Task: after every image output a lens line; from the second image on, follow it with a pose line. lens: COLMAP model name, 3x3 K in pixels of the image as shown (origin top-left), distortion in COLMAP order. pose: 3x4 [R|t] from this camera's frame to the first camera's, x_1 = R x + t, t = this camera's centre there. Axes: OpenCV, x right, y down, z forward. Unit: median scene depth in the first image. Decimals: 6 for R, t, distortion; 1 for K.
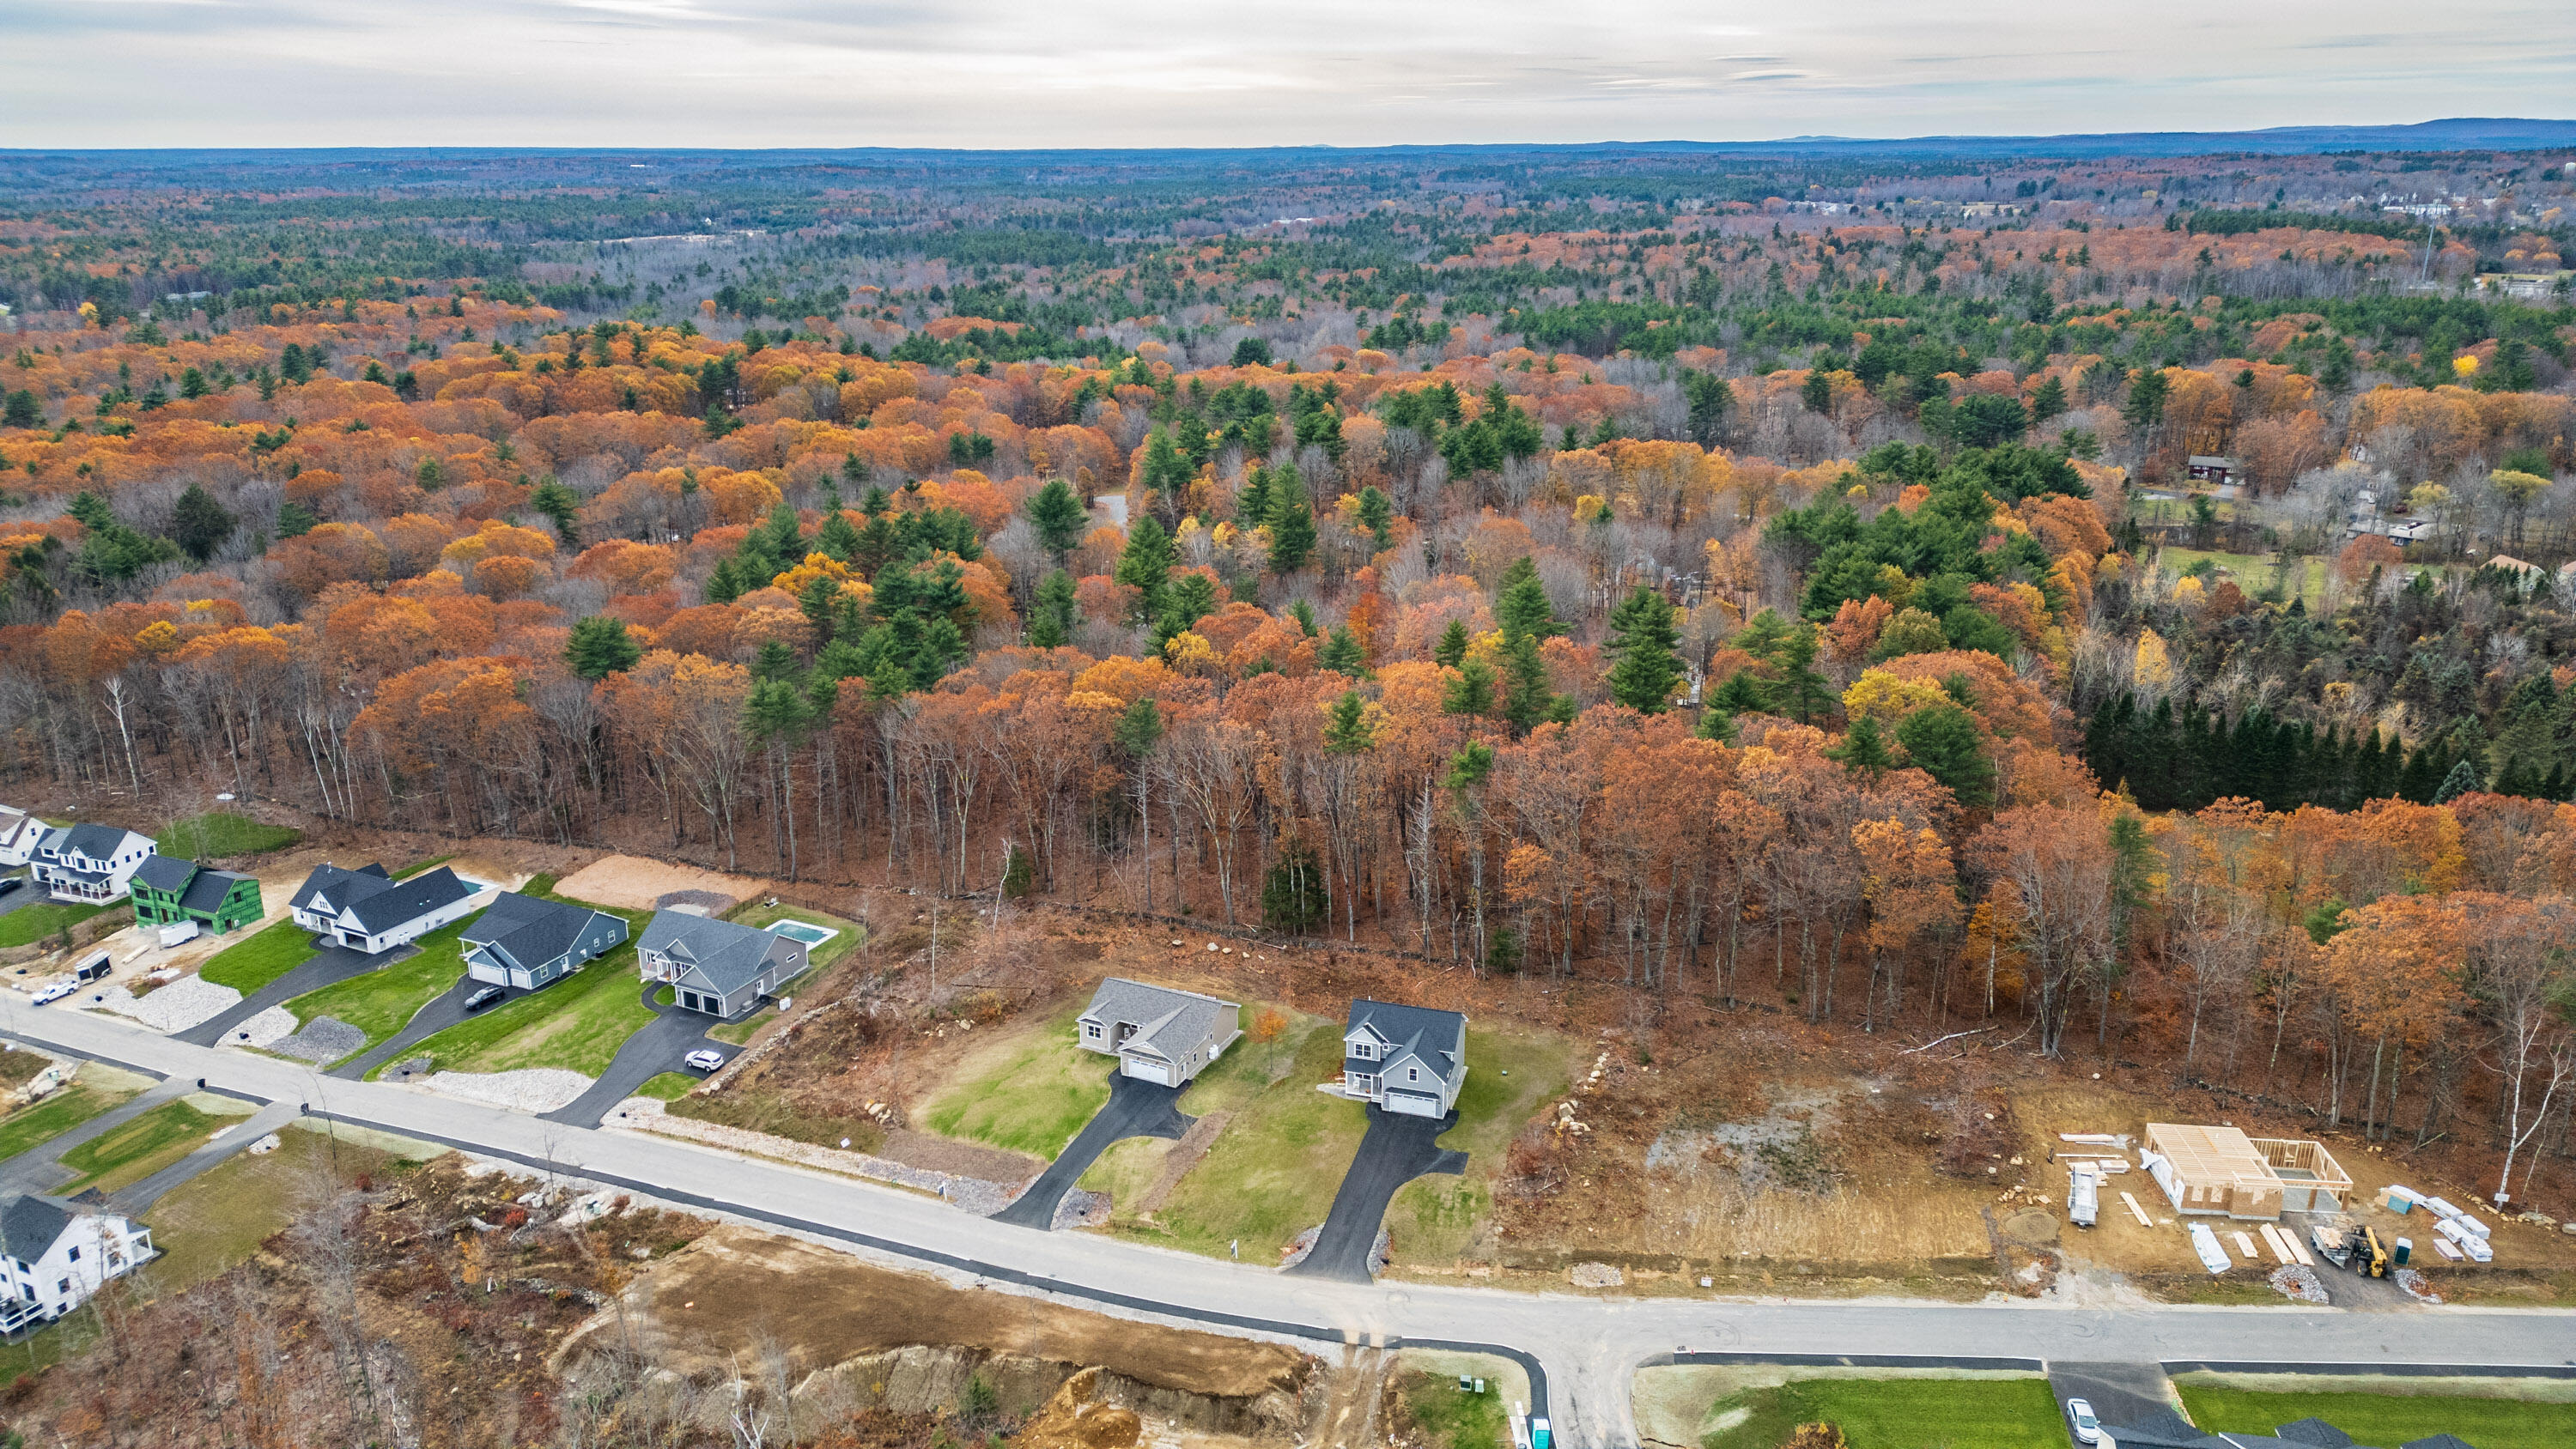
lens RADIAL K [[1810.8, 0, 1287.9], [0, 1810.8, 727.5], [0, 0, 1]] dist [0.075159, -0.068205]
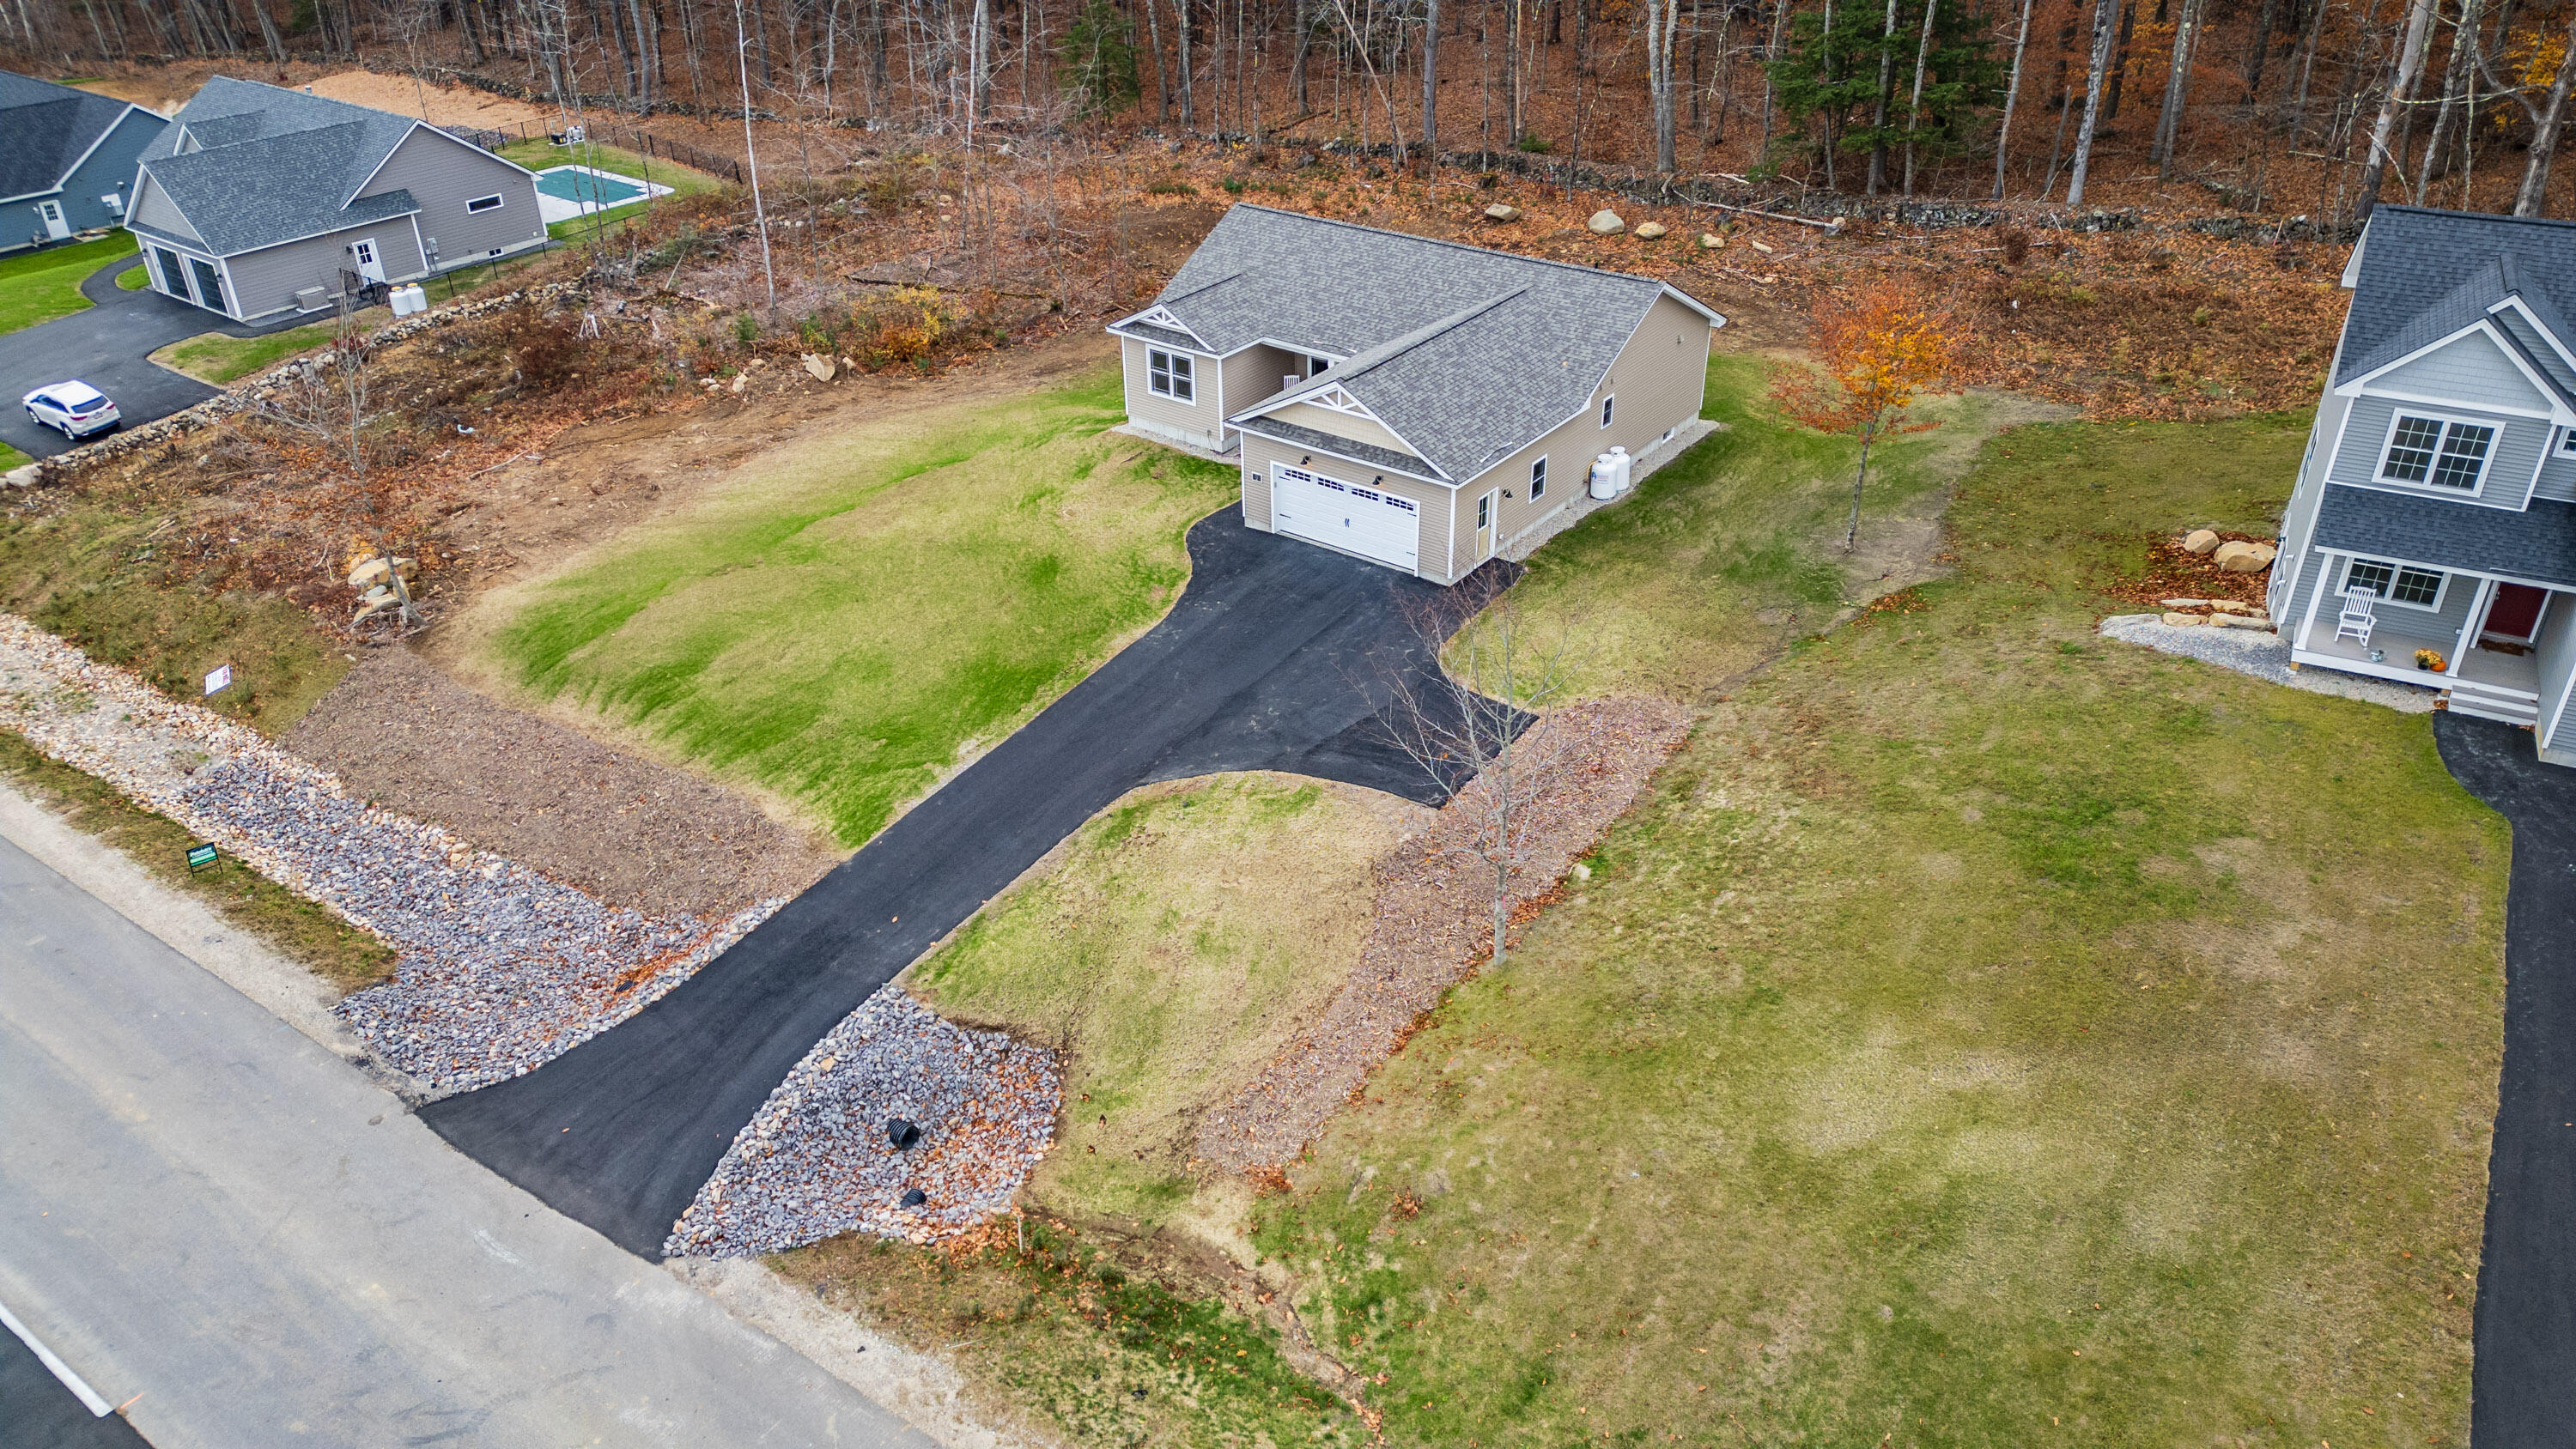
lens RADIAL K [[1810.8, 0, 1273.2], [0, 1810.8, 725.9], [0, 0, 1]] dist [0.075159, -0.068205]
pose [[0.981103, 0.093334, -0.169486, -0.041423], [-0.054304, 0.973581, 0.221790, 0.161247], [0.185709, -0.208395, 0.960252, 0.747077]]
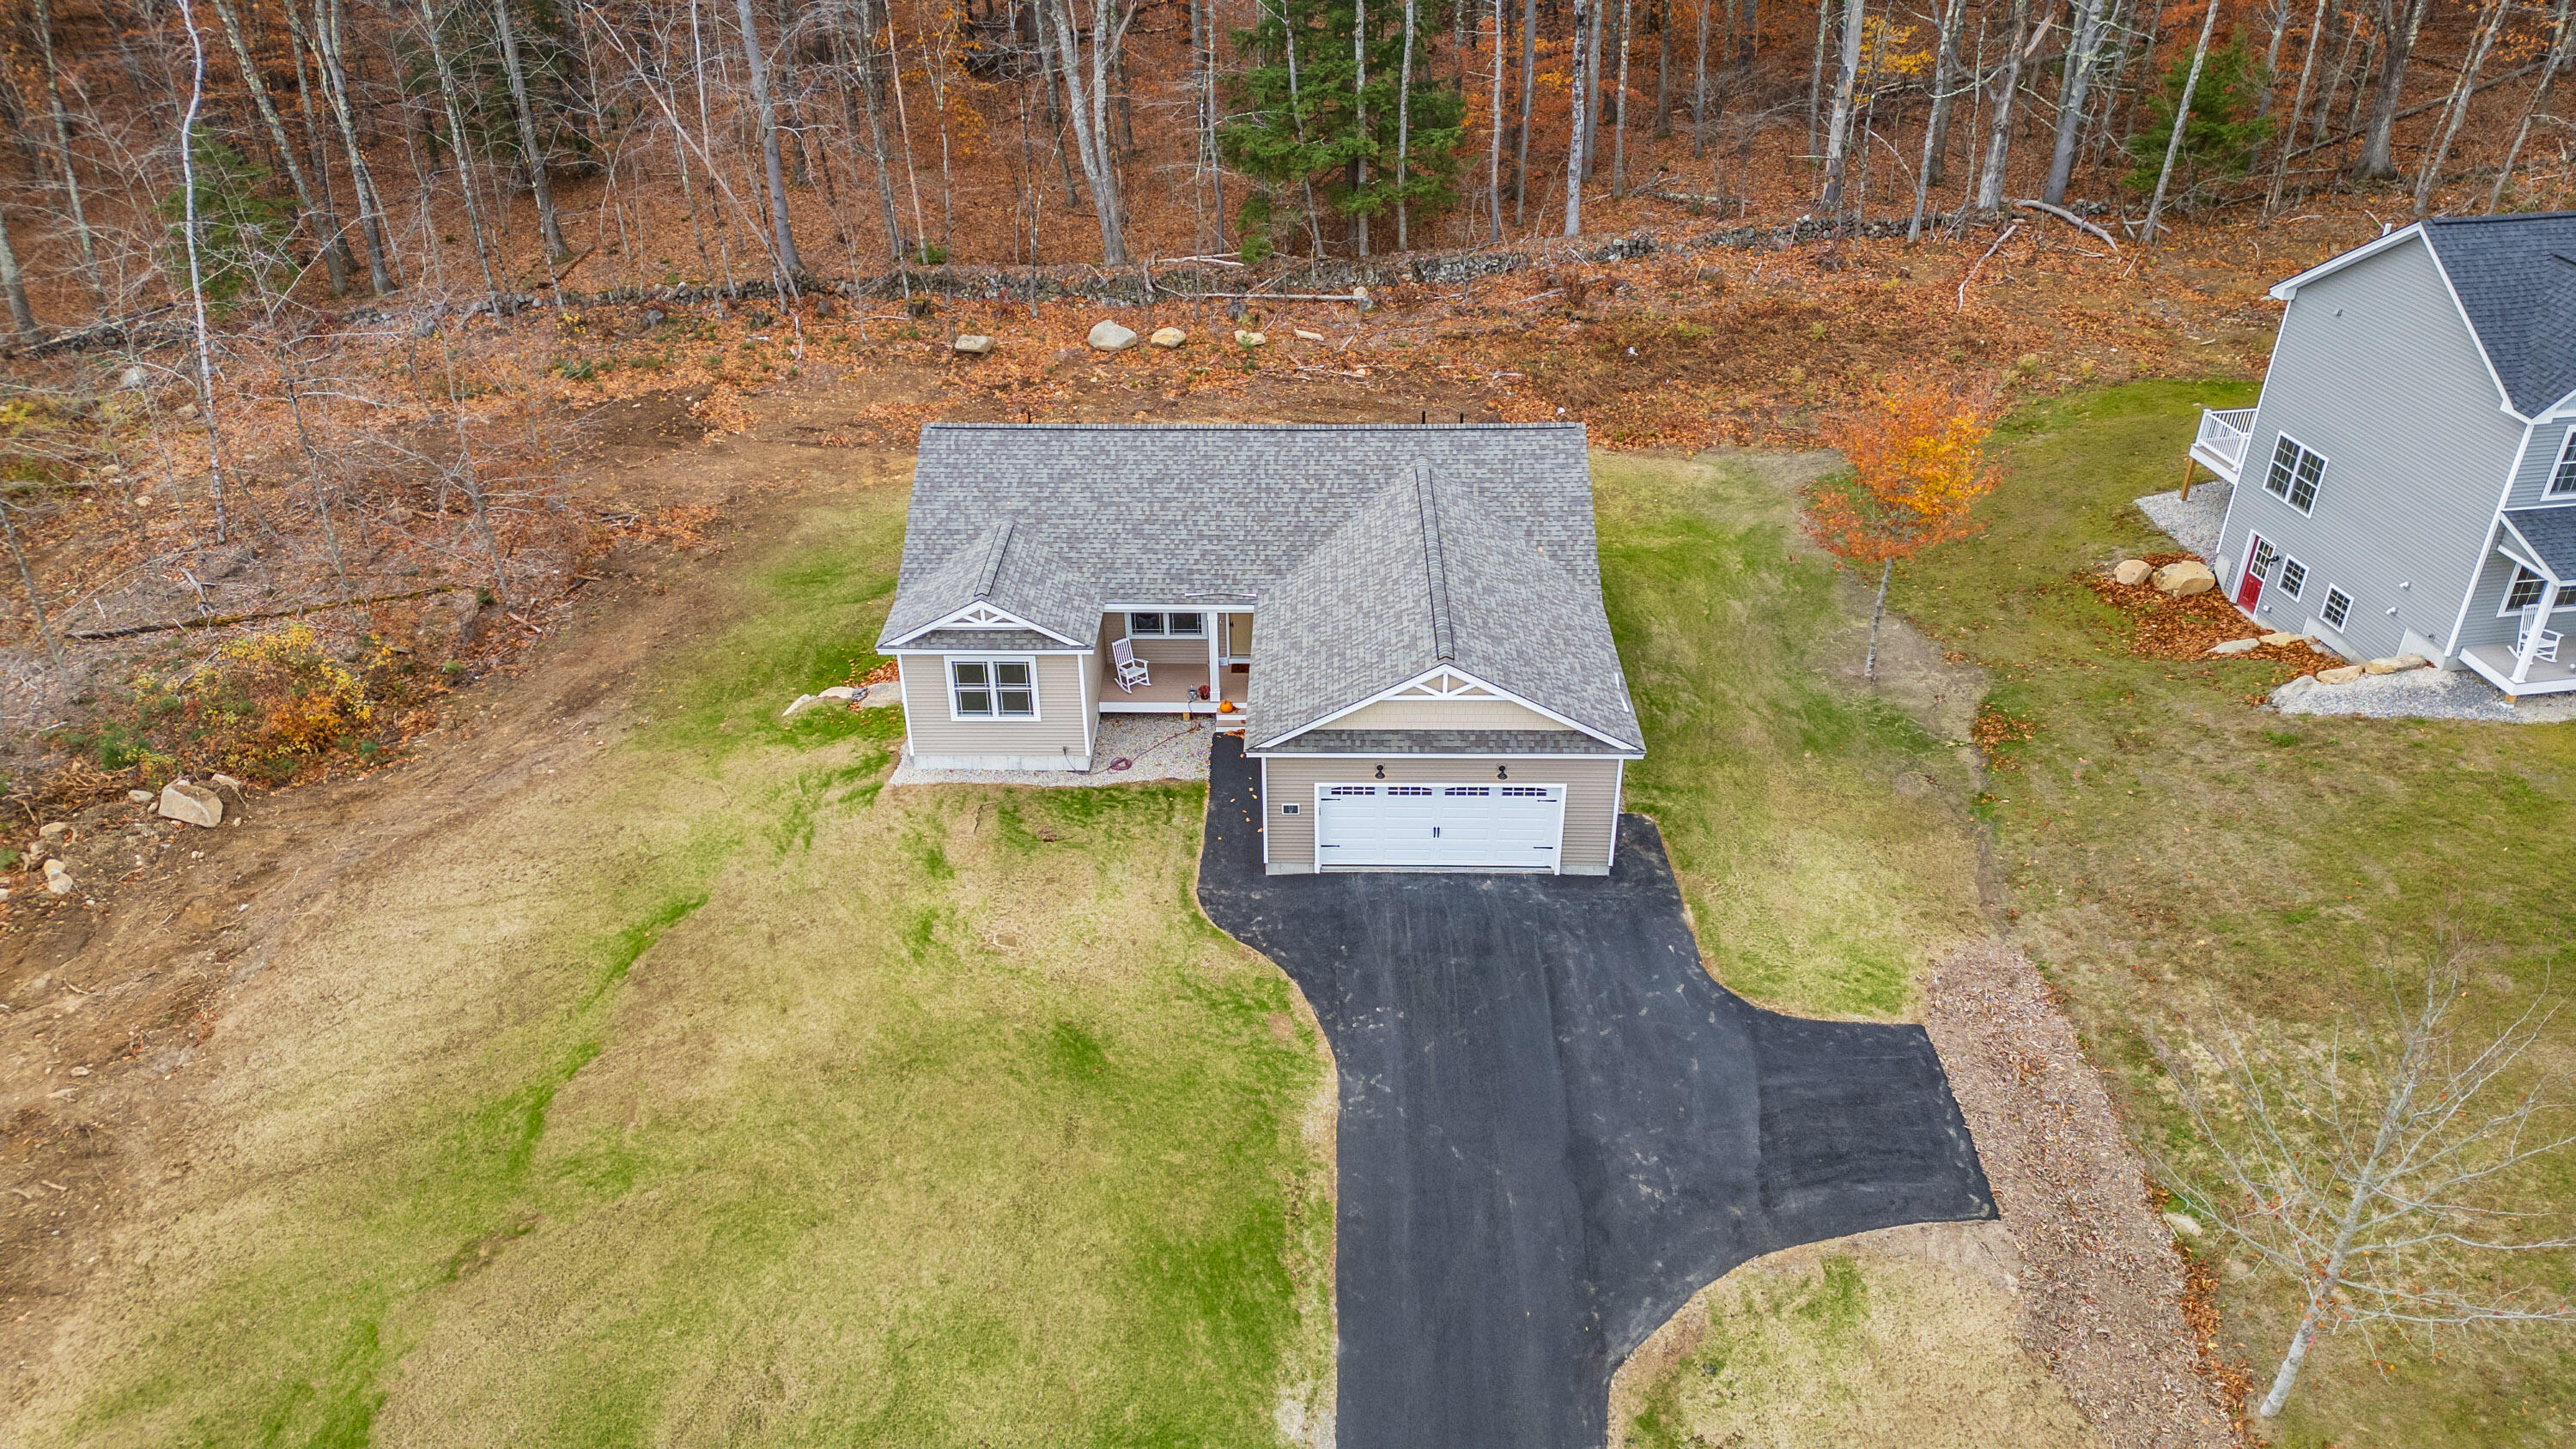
lens RADIAL K [[1810.8, 0, 1281.6], [0, 1810.8, 710.6], [0, 0, 1]] dist [0.075159, -0.068205]
pose [[0.907898, -0.211773, 0.361765, -0.151460], [0.133509, 0.964146, 0.229342, 0.133609], [-0.397363, -0.159920, 0.903620, 0.836352]]
